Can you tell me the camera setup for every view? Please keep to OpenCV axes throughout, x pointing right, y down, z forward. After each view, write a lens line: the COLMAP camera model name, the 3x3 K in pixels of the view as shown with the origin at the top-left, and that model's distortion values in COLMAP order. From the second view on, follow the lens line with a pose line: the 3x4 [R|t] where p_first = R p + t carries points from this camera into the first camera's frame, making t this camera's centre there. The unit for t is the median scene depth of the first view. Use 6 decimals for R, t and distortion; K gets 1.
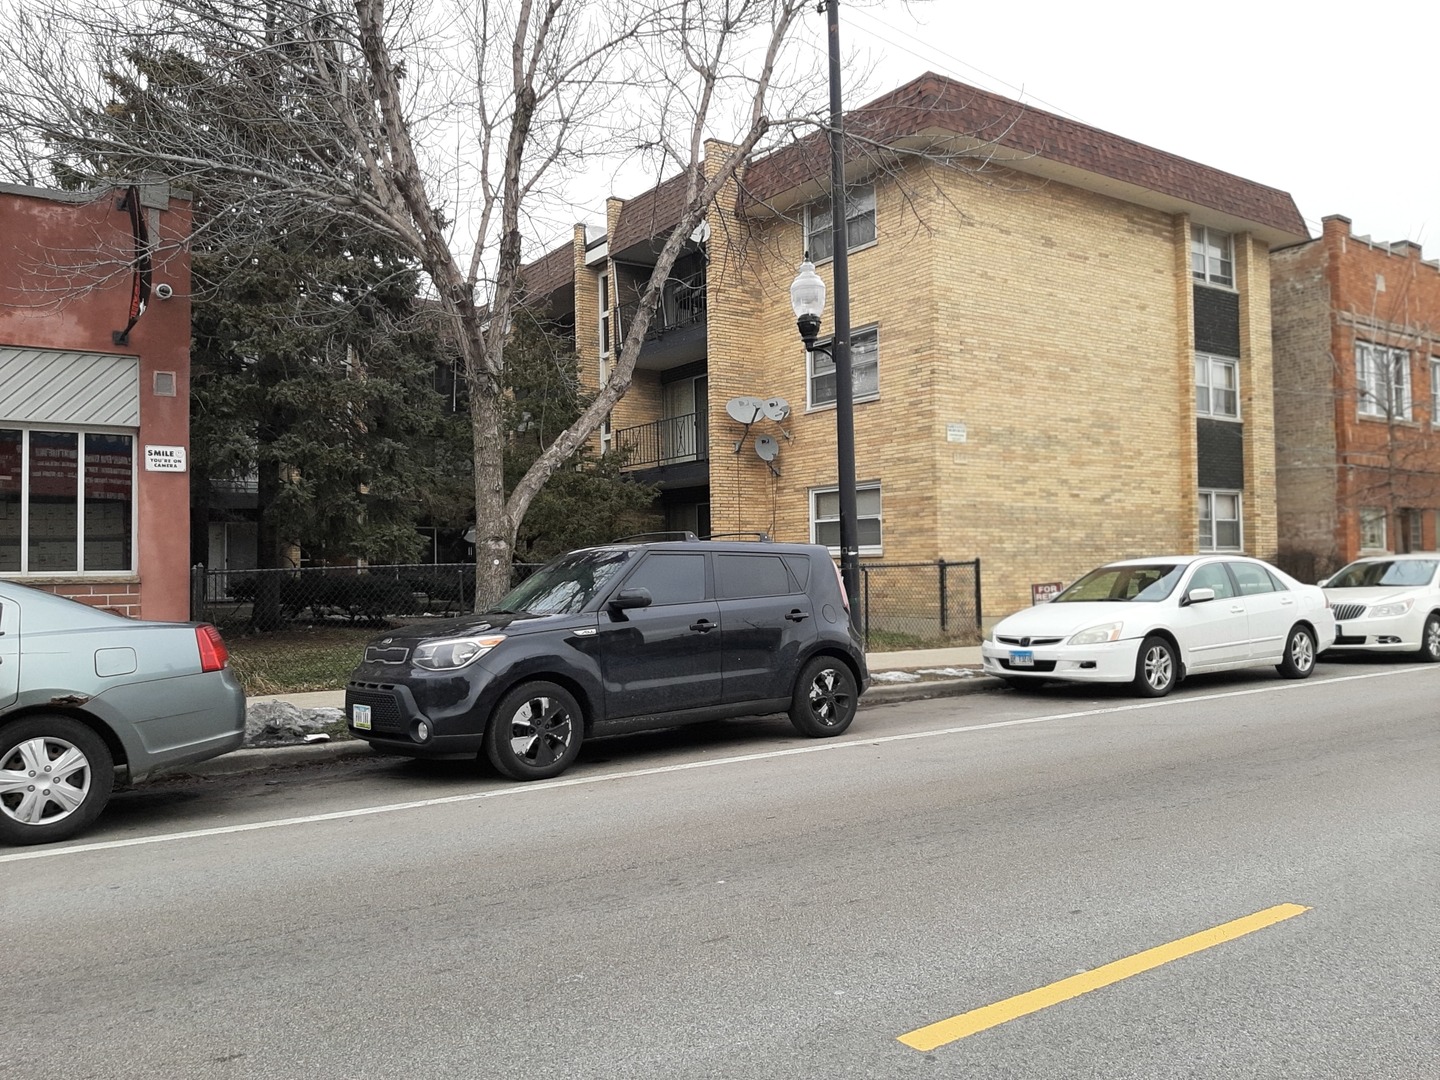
lens RADIAL K [[1153.6, 0, 720.0], [0, 1153.6, 540.0], [0, 0, 1]] dist [0.001929, -0.000462]
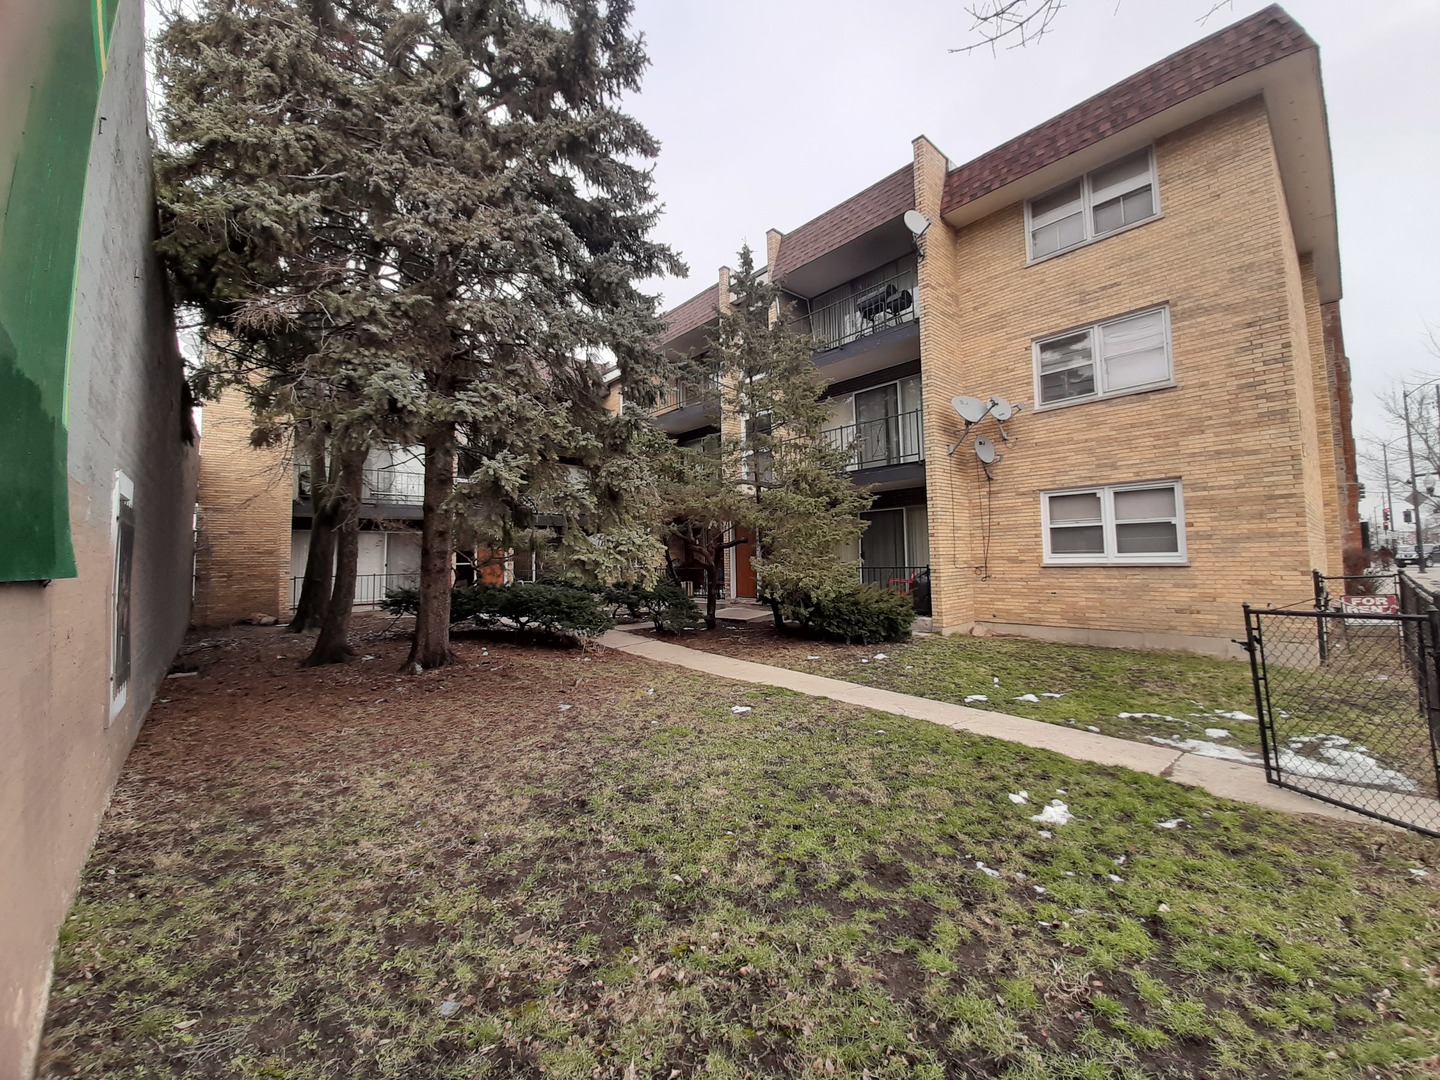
lens RADIAL K [[565.9, 0, 726.5], [0, 565.9, 510.3], [0, 0, 1]] dist [-0.000886, -0.000100]
pose [[0.992957, 0.003630, 0.118423, -0.233114], [0.002576, 0.998633, -0.052214, -0.005576], [-0.118451, 0.052151, 0.991589, 0.572592]]
